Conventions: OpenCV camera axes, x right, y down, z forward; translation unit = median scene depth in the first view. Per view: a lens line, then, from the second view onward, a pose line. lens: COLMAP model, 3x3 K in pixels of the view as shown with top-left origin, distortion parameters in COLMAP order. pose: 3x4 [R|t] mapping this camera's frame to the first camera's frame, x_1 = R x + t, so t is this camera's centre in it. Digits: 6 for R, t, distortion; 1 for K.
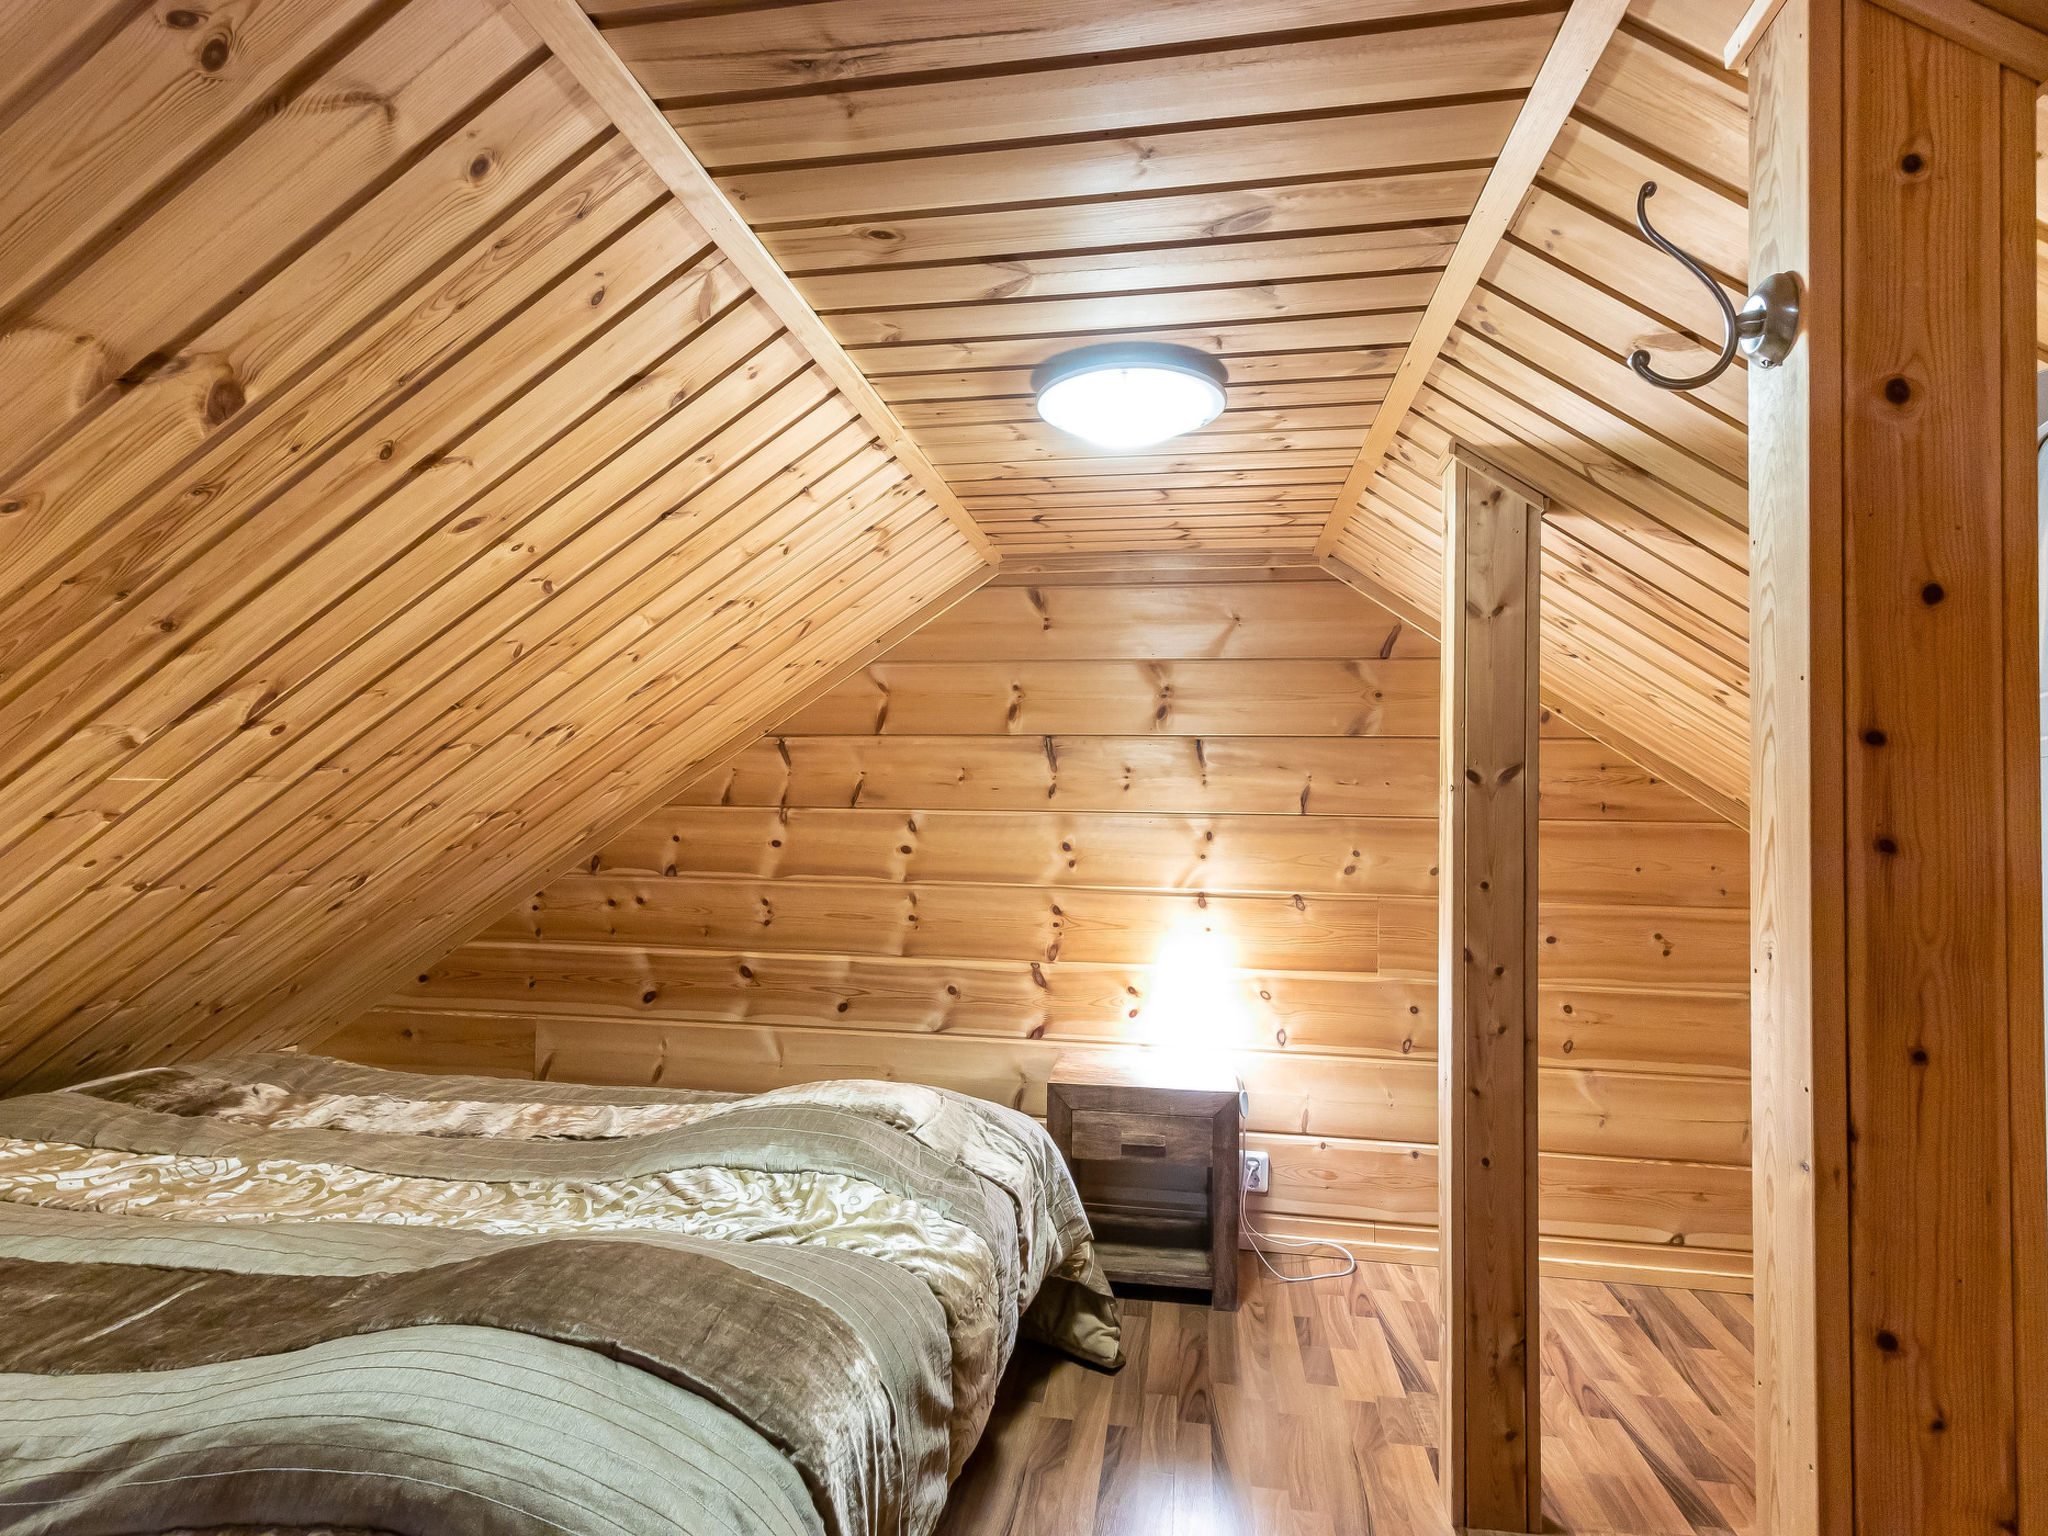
lens RADIAL K [[1070.7, 0, 1017.8], [0, 1070.7, 770.4], [0, 0, 1]] dist [0.006734, -0.000733]
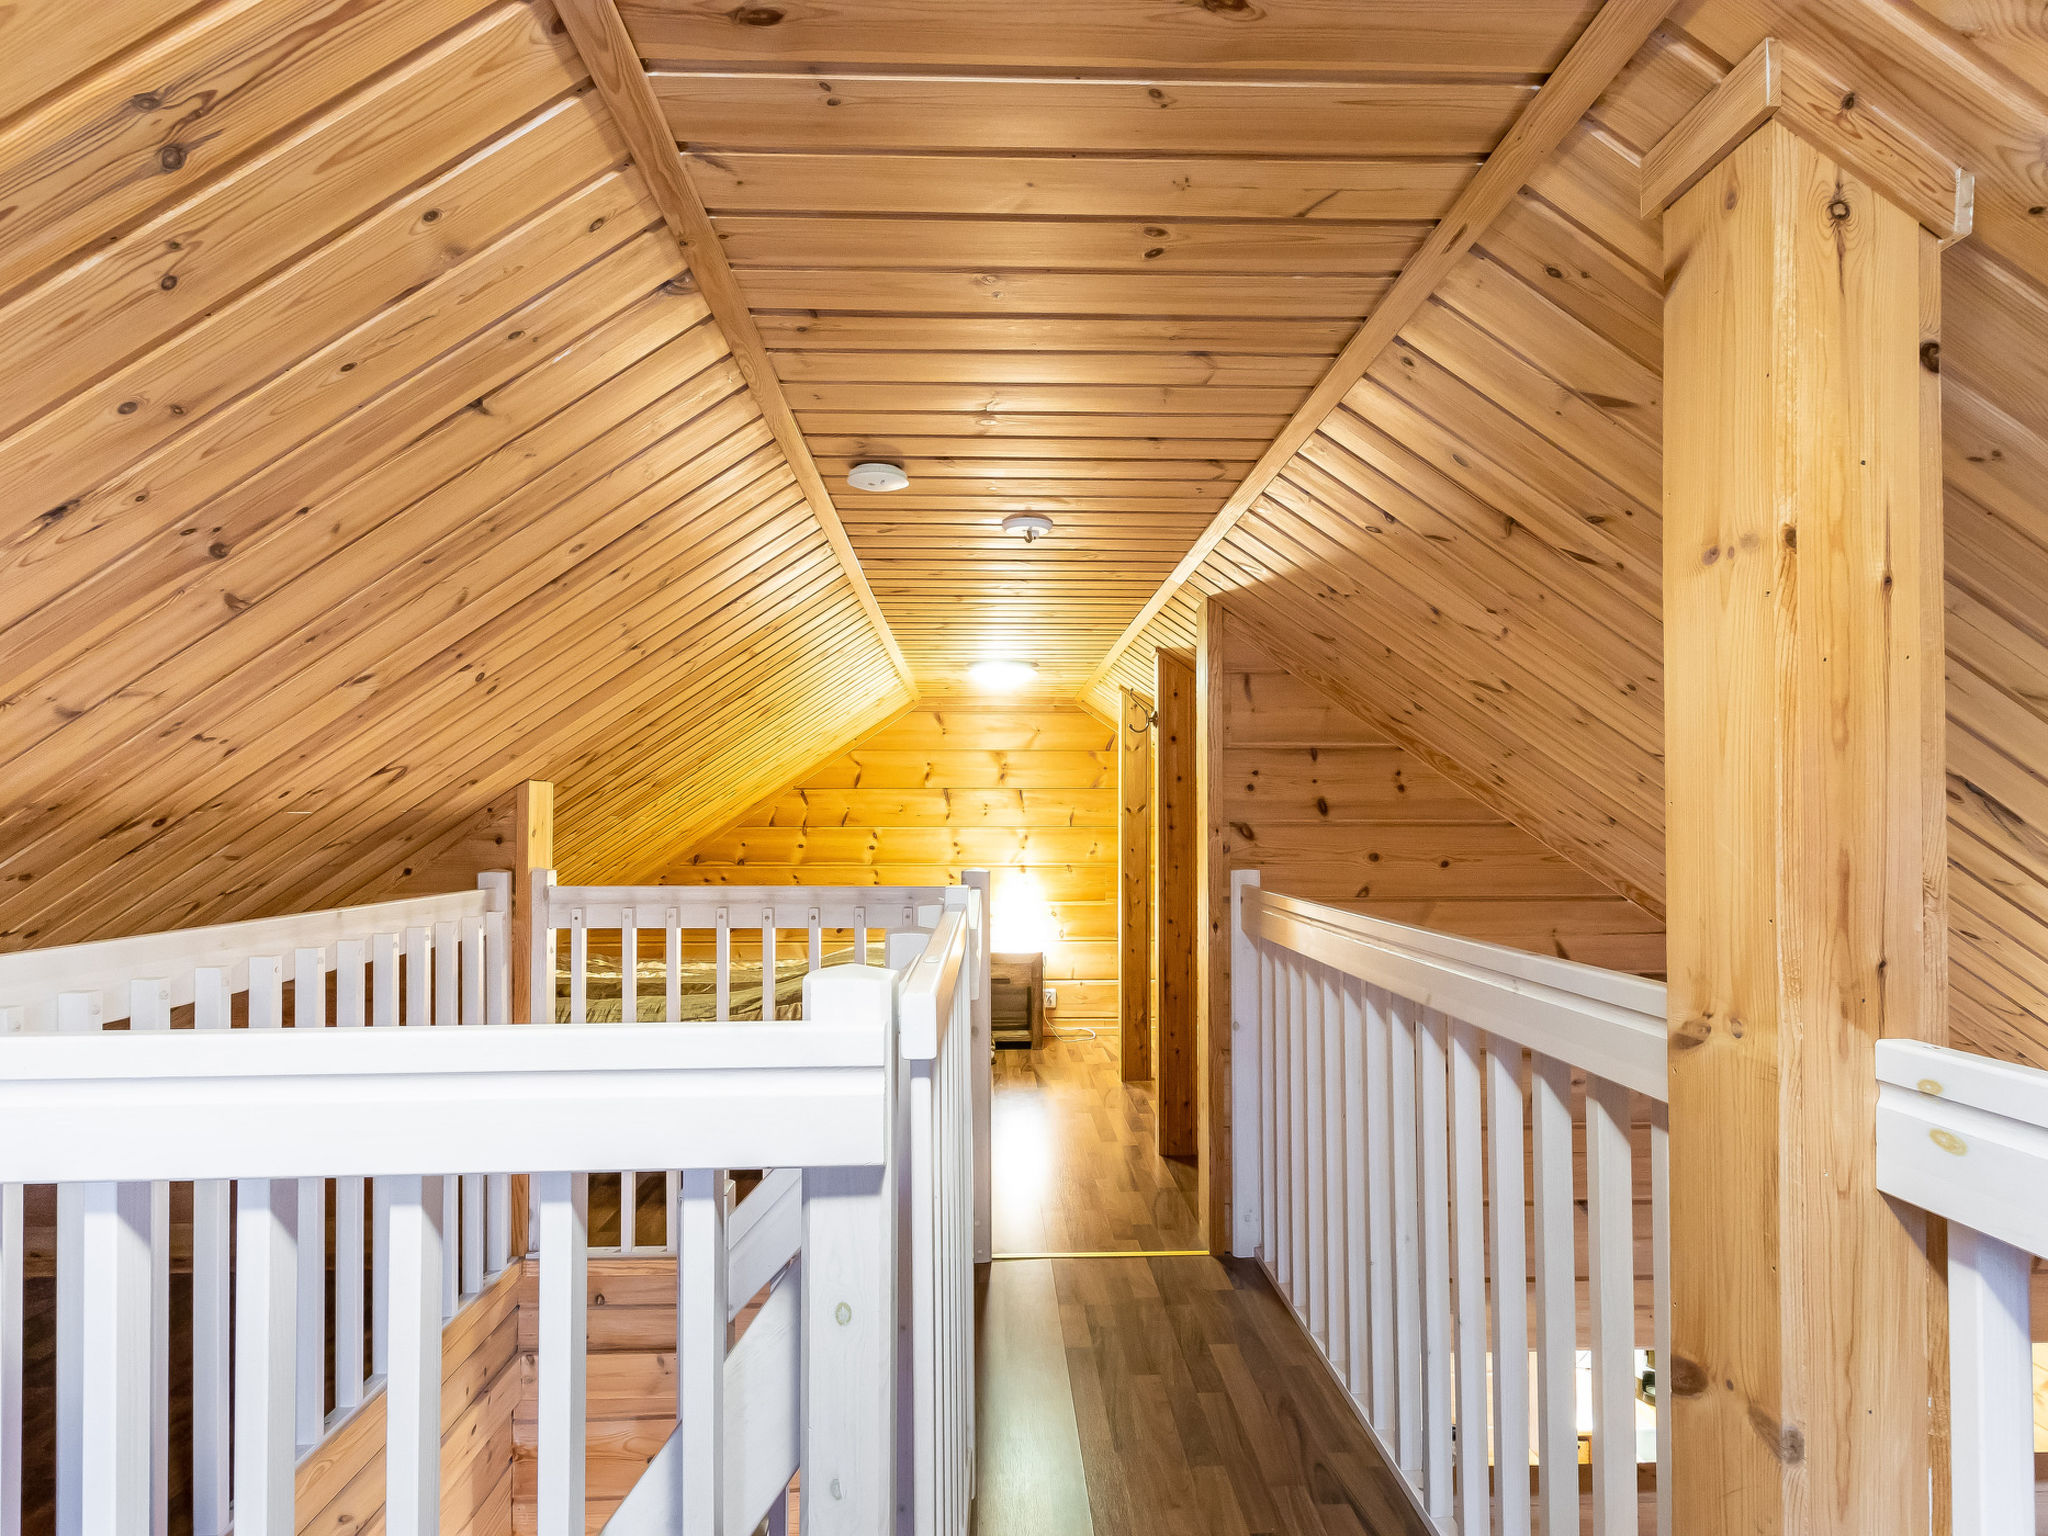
lens RADIAL K [[1070.7, 0, 1023.7], [0, 1070.7, 776.3], [0, 0, 1]] dist [0.006734, -0.000733]
pose [[0.979349, -0.006283, 0.202077, -0.230439], [0.008923, 0.999886, -0.012156, -0.029374], [-0.201978, 0.013708, 0.979294, -0.967660]]
